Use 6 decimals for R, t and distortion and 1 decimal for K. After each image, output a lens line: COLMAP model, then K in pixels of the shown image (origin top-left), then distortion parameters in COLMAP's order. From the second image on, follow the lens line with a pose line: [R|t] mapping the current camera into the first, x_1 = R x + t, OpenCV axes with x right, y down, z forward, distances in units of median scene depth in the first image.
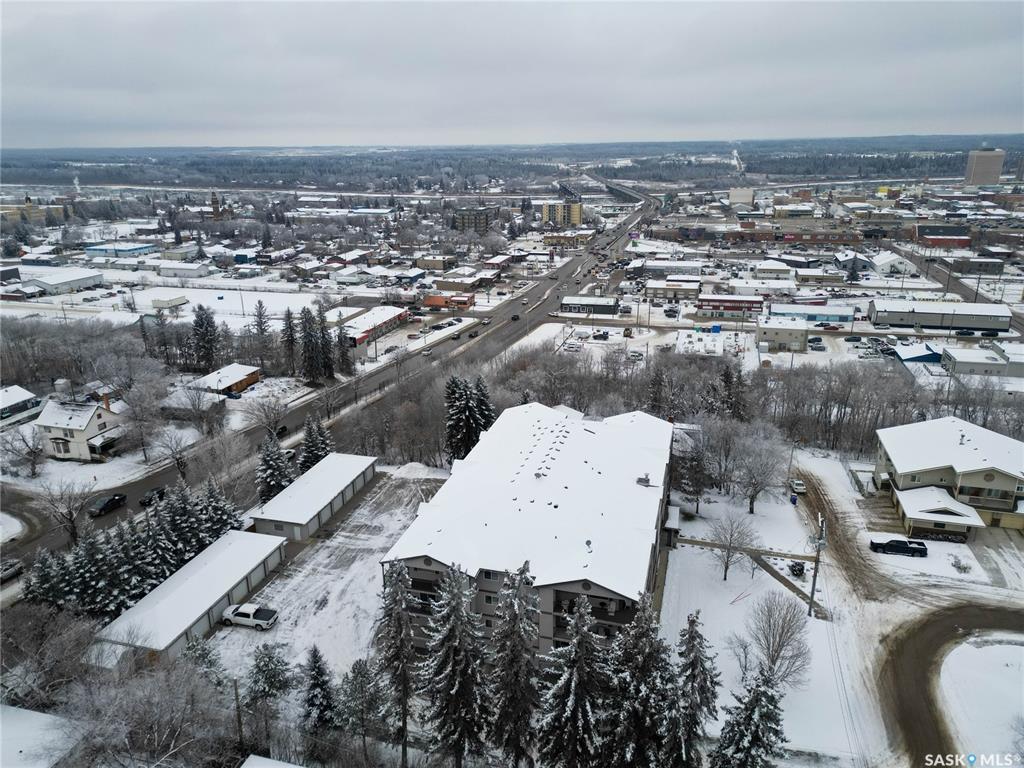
lens RADIAL K [[717.6, 0, 509.8], [0, 717.6, 380.9], [0, 0, 1]] dist [0.054468, -0.015297]
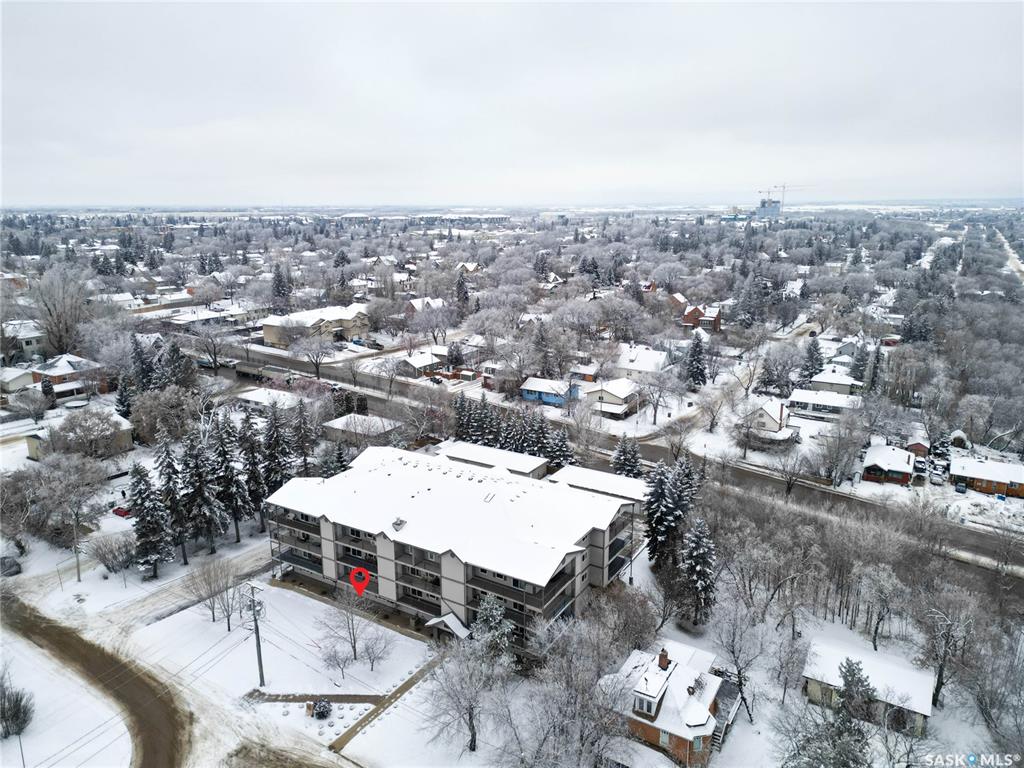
lens RADIAL K [[717.6, 0, 511.7], [0, 717.6, 389.4], [0, 0, 1]] dist [0.054468, -0.015297]
pose [[-0.273635, 0.261339, -0.925649, 0.832847], [-0.295393, 0.893036, 0.339454, -0.346490], [0.915351, 0.366317, -0.167168, 0.982621]]
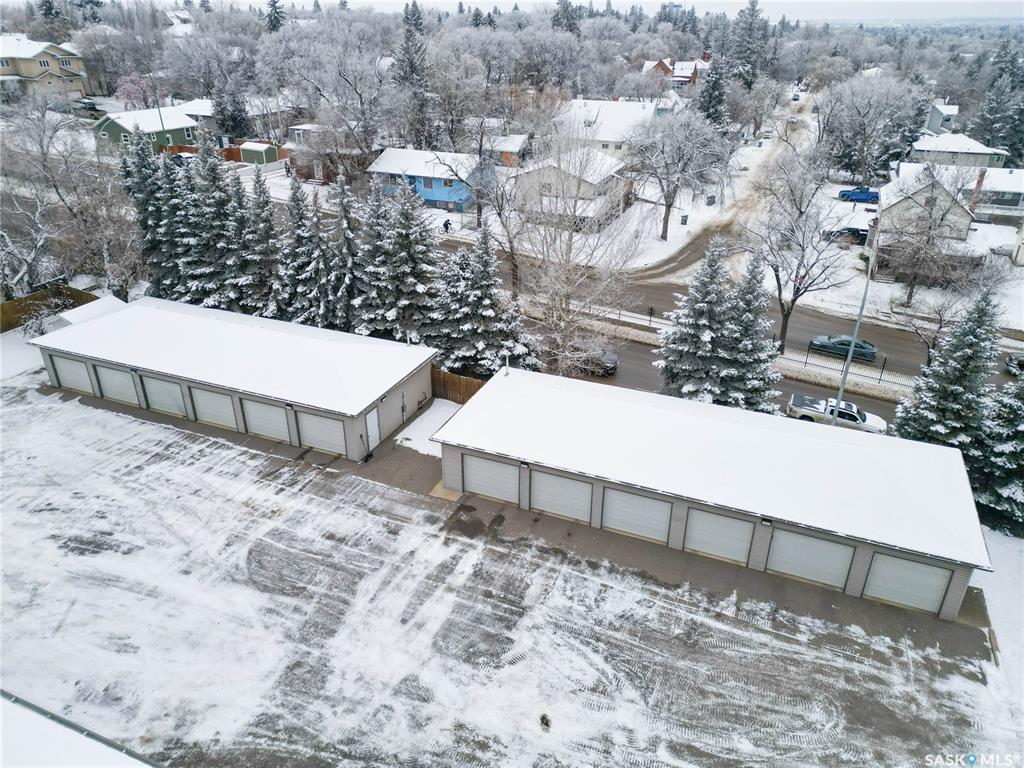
lens RADIAL K [[717.6, 0, 514.4], [0, 717.6, 387.8], [0, 0, 1]] dist [0.054468, -0.015297]
pose [[-0.119019, 0.464329, -0.877629, -0.002688], [-0.316601, 0.820023, 0.476787, 0.003830], [0.941062, 0.334605, 0.049409, 0.900873]]
